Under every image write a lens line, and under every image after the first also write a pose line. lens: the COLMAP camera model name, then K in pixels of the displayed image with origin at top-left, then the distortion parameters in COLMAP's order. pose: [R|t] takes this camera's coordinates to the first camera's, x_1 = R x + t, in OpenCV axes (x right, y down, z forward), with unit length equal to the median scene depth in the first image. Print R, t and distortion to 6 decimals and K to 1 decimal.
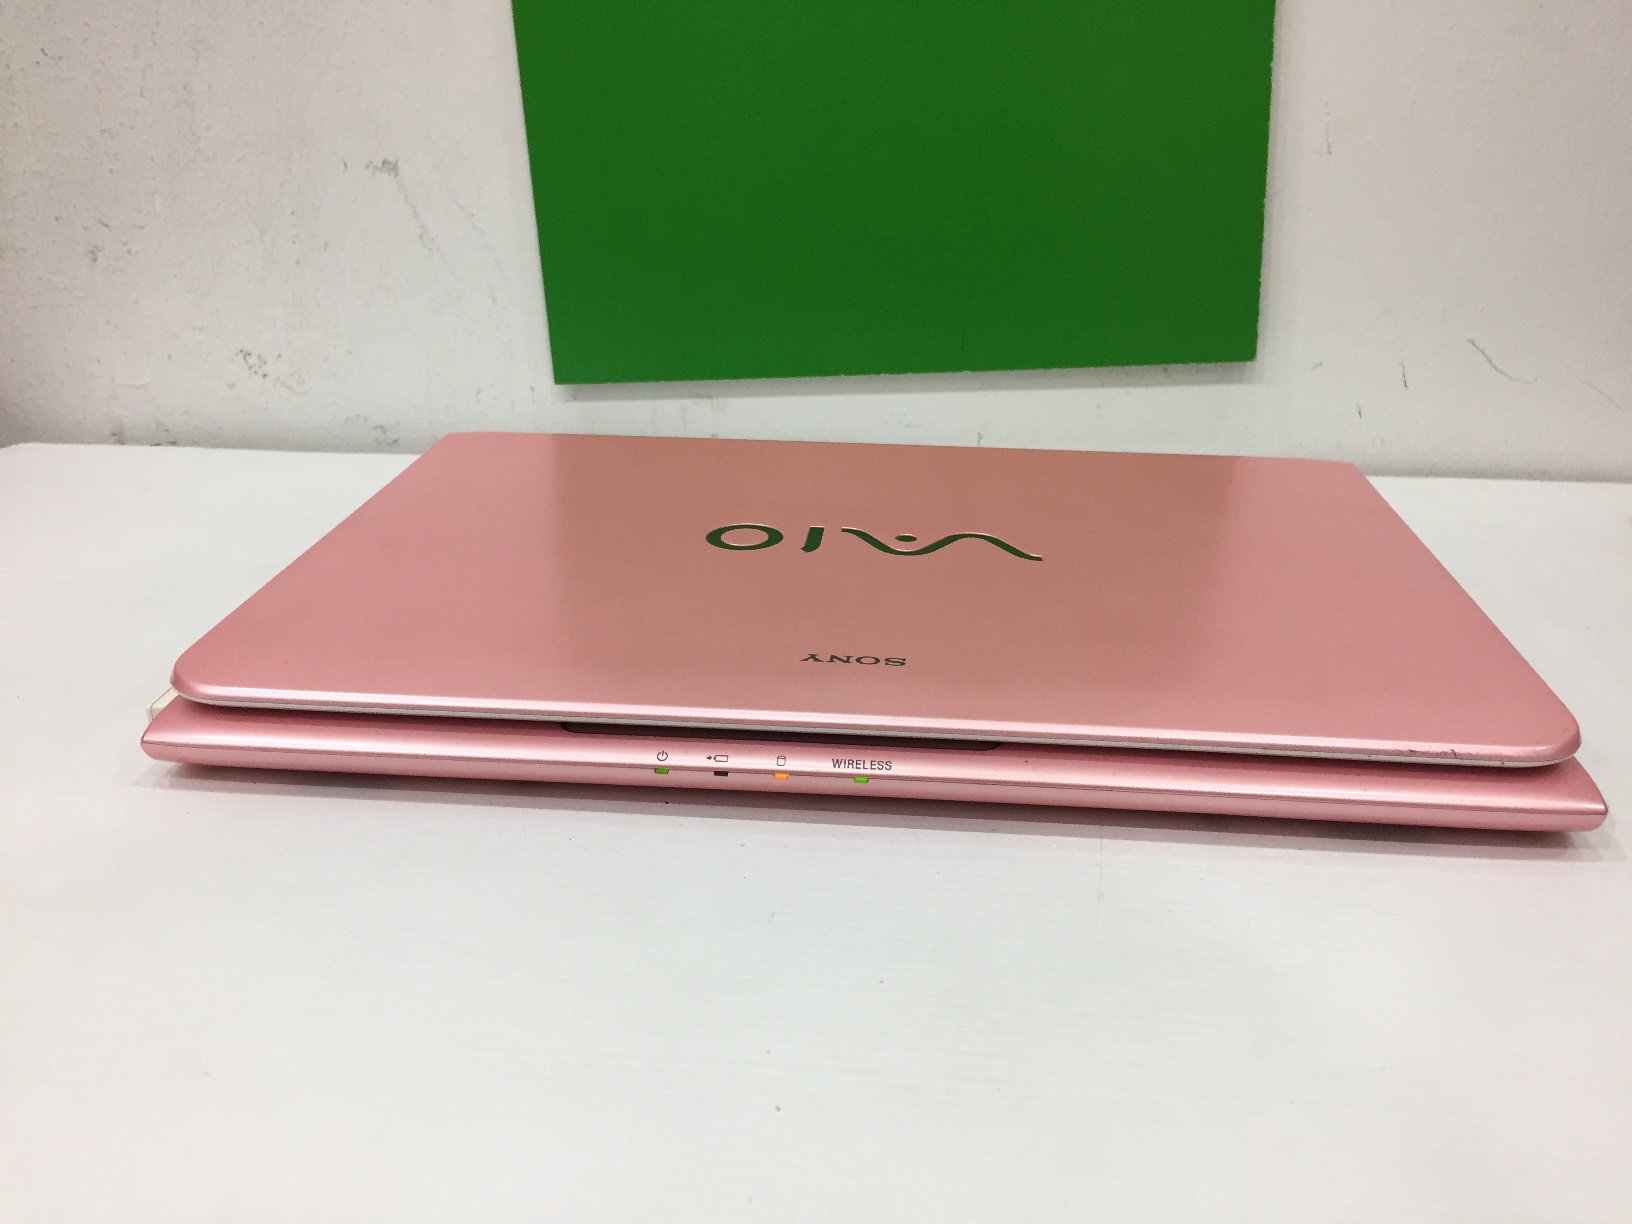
lens RADIAL K [[1395.6, 0, 816.0], [0, 1395.6, 612.0], [0, 0, 1]] dist [0.086047, -0.150834]
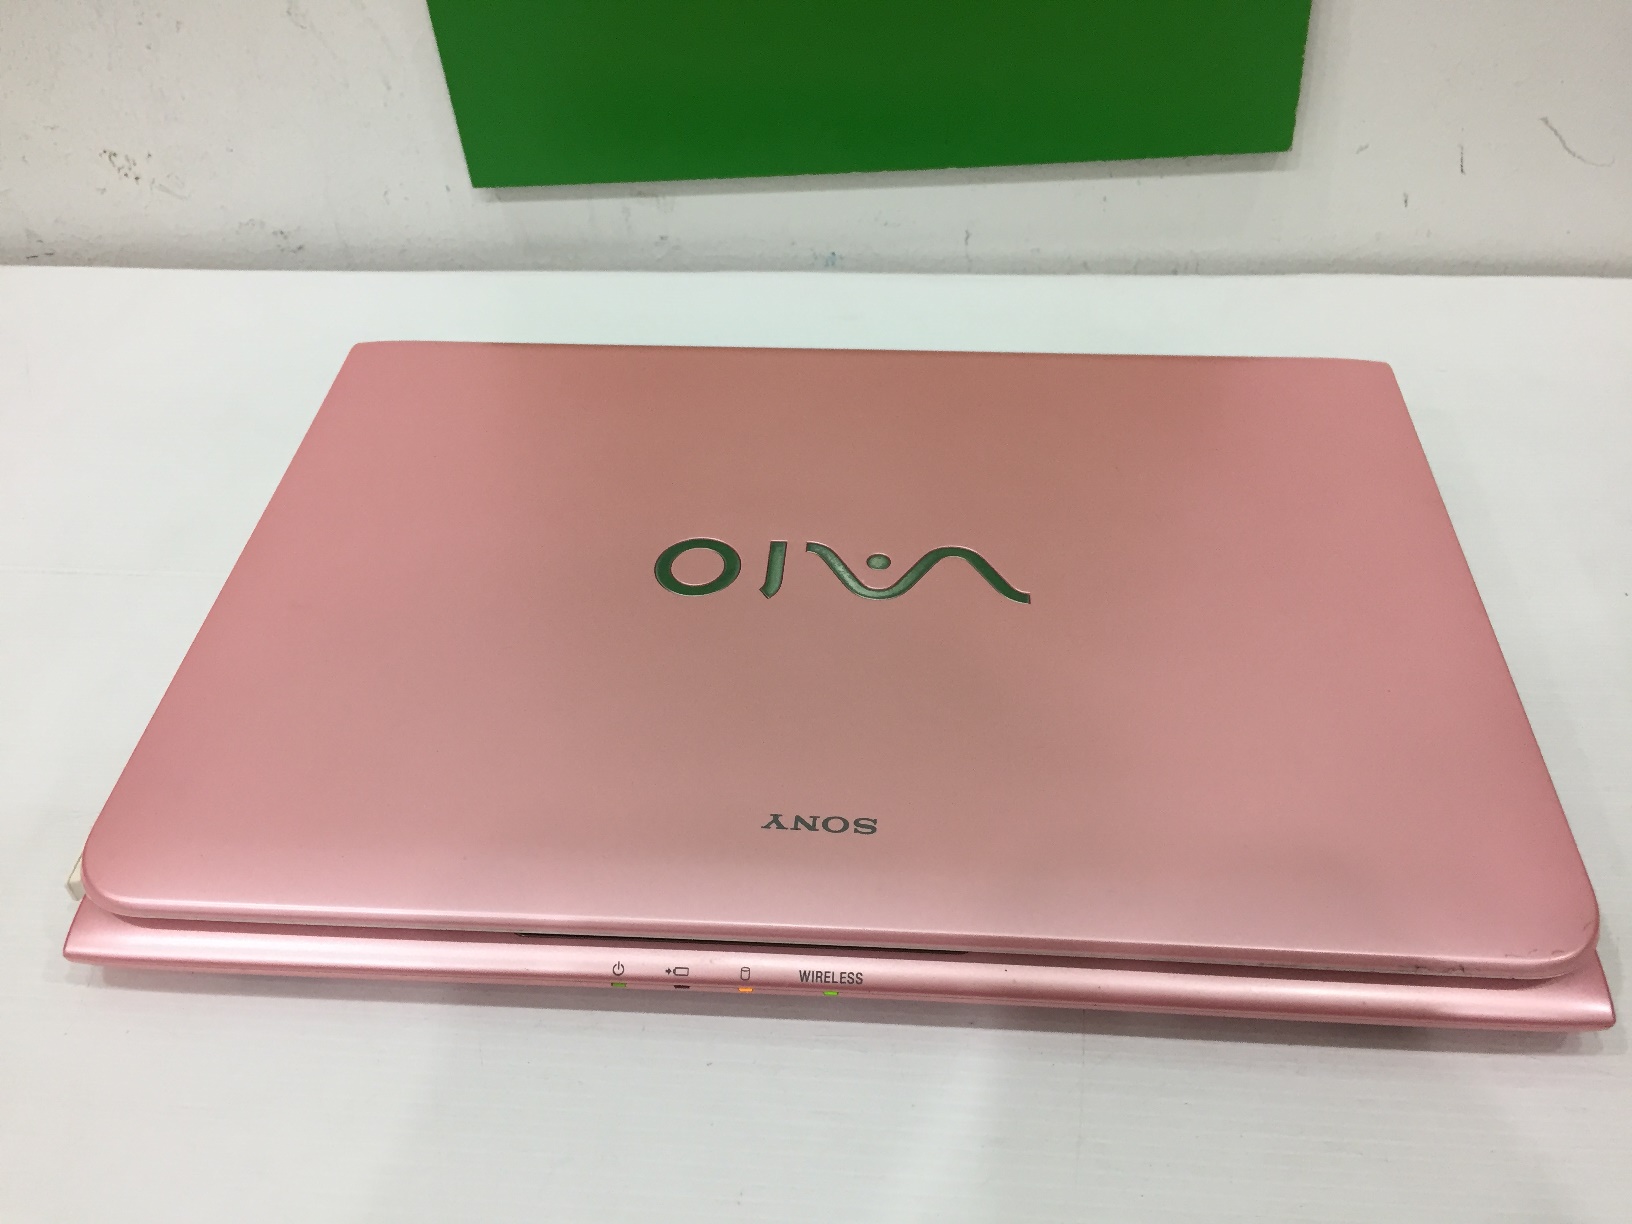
lens RADIAL K [[1395.6, 0, 816.0], [0, 1395.6, 612.0], [0, 0, 1]] dist [0.086047, -0.150834]
pose [[0.999254, -0.038372, -0.004344, 0.017425], [0.037422, 0.934397, 0.354263, -0.218085], [-0.009535, -0.354161, 0.935136, 0.099709]]
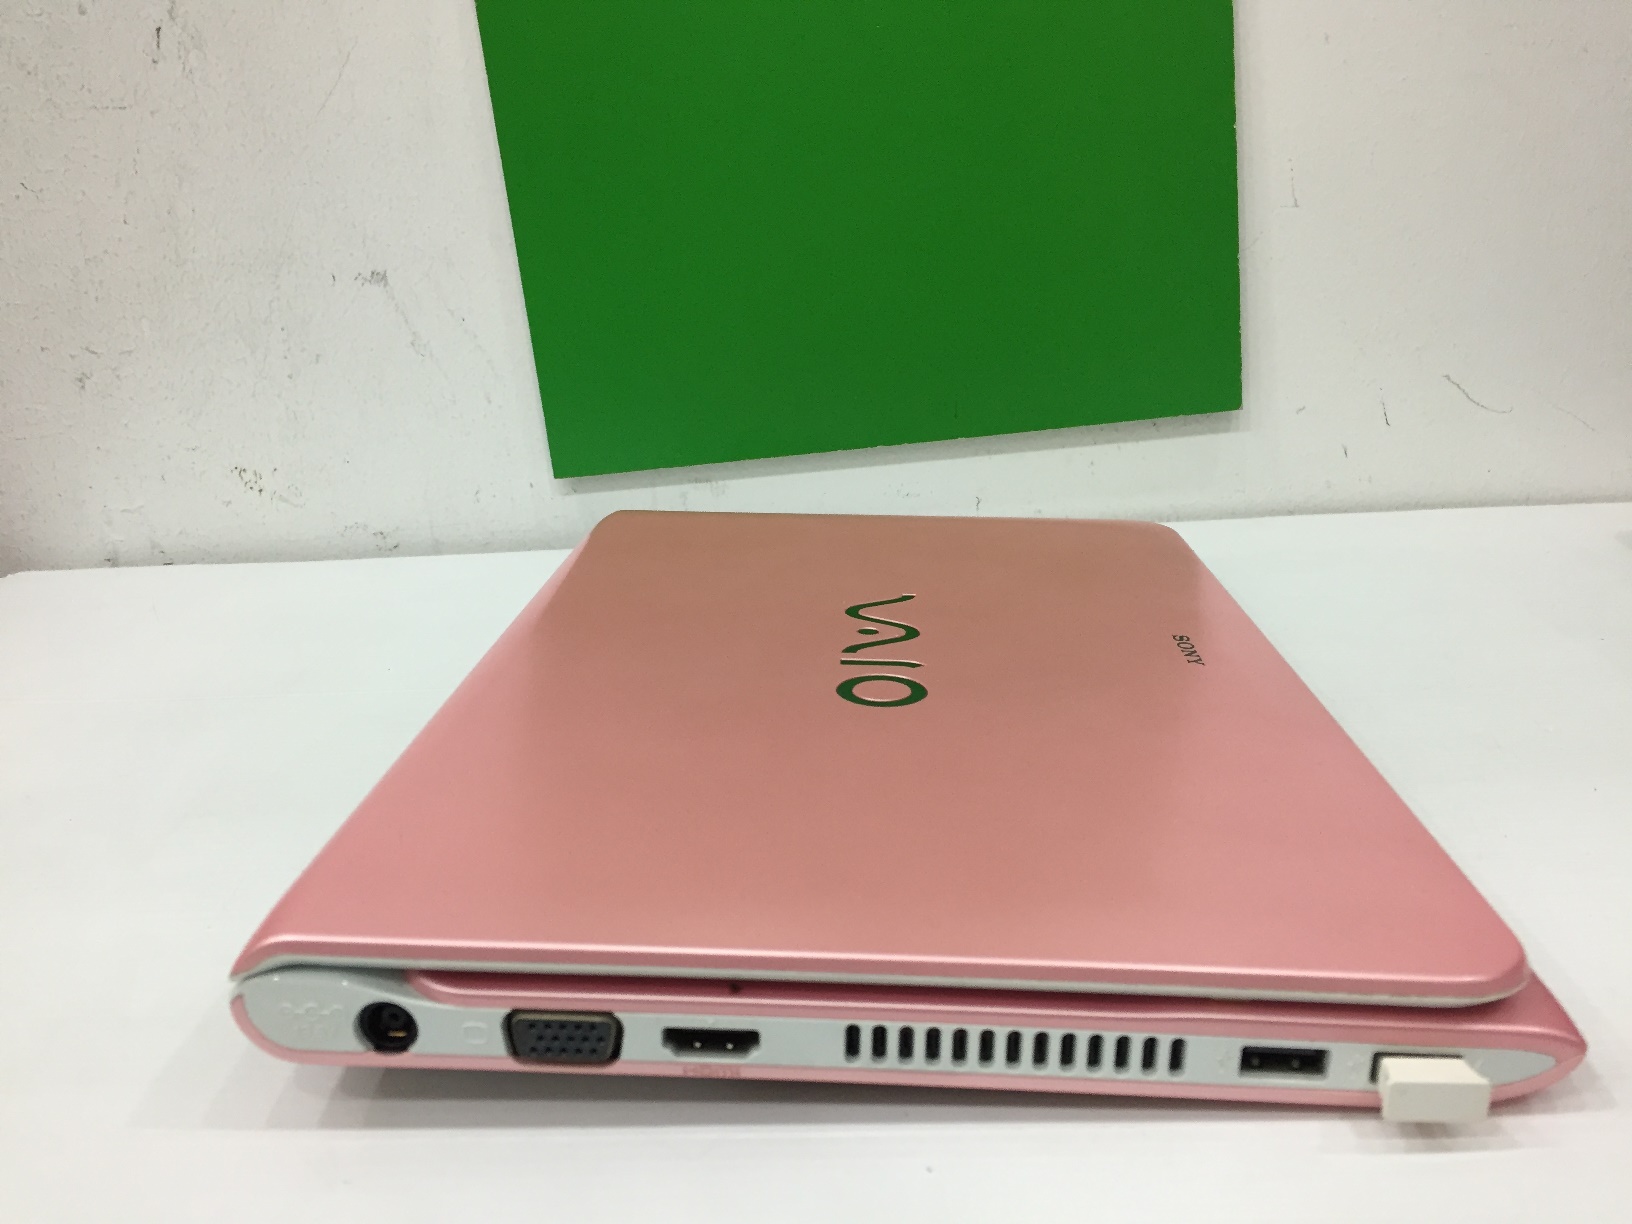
lens RADIAL K [[1395.6, 0, 816.0], [0, 1395.6, 612.0], [0, 0, 1]] dist [0.086047, -0.150834]
pose [[0.996803, -0.071803, 0.035049, -0.041098], [0.073648, 0.995791, -0.054555, 0.001785], [-0.030984, 0.056961, 0.997895, -0.005002]]
